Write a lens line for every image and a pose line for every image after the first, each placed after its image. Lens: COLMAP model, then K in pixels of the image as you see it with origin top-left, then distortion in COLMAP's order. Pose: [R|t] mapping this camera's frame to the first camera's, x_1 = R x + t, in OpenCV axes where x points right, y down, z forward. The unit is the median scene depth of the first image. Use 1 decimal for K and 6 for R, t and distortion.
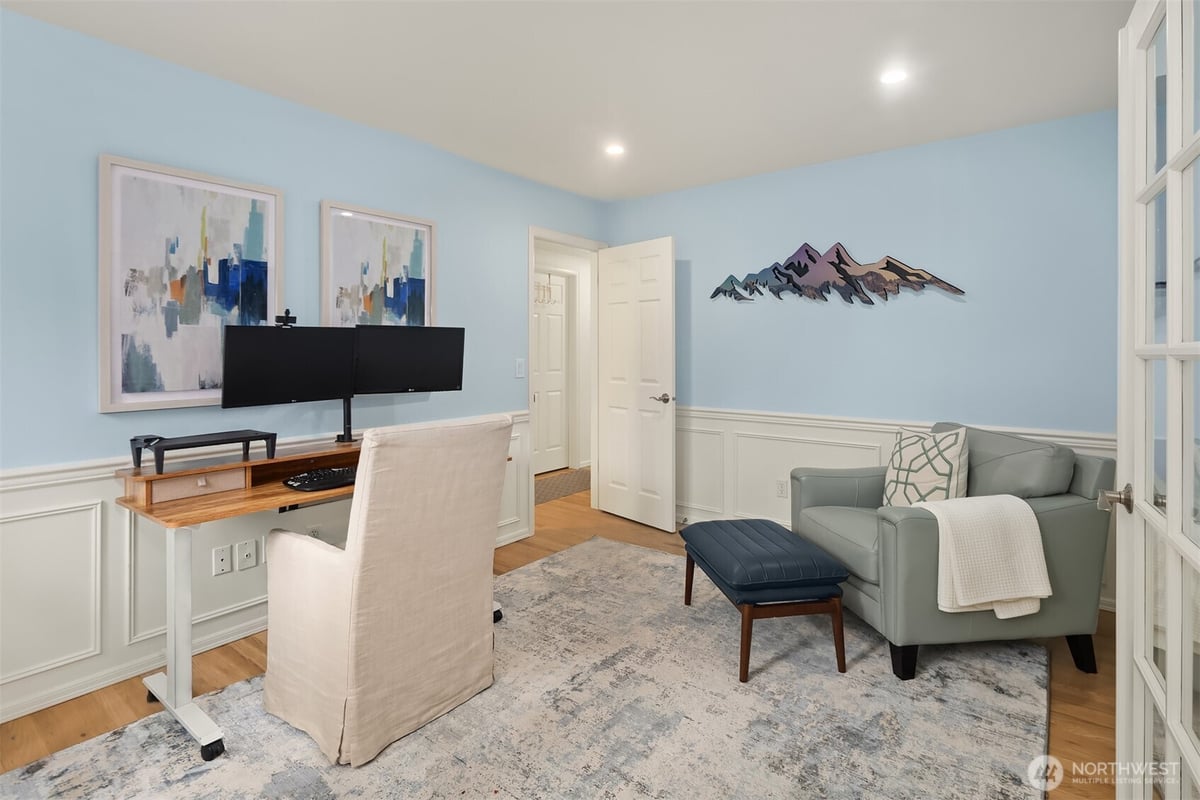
lens RADIAL K [[585.3, 0, 586.4], [0, 585.3, 352.8], [0, 0, 1]] dist [0.004756, -0.001524]
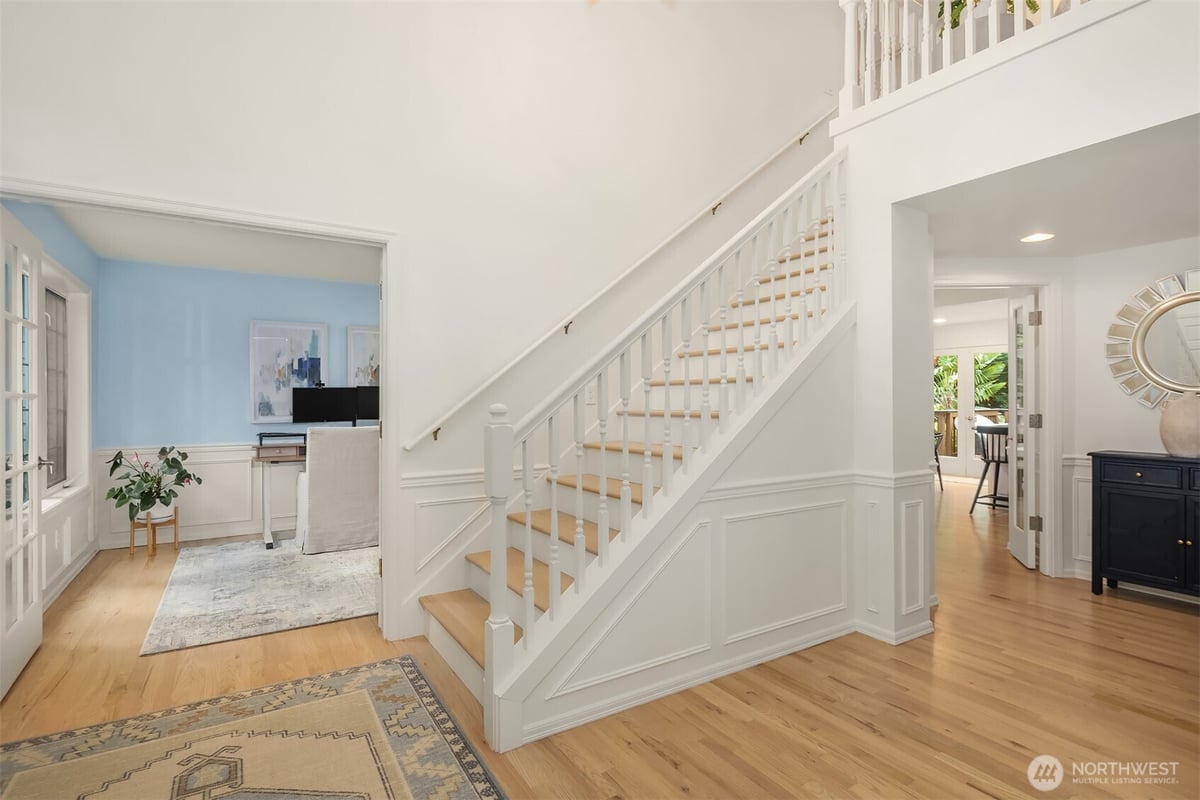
lens RADIAL K [[585.3, 0, 598.2], [0, 585.3, 396.7], [0, 0, 1]] dist [0.004756, -0.001524]
pose [[0.945403, 0.000811, -0.325903, 1.202225], [-0.001841, 0.999994, -0.002854, -0.005815], [0.325899, 0.003299, 0.945399, -0.762095]]
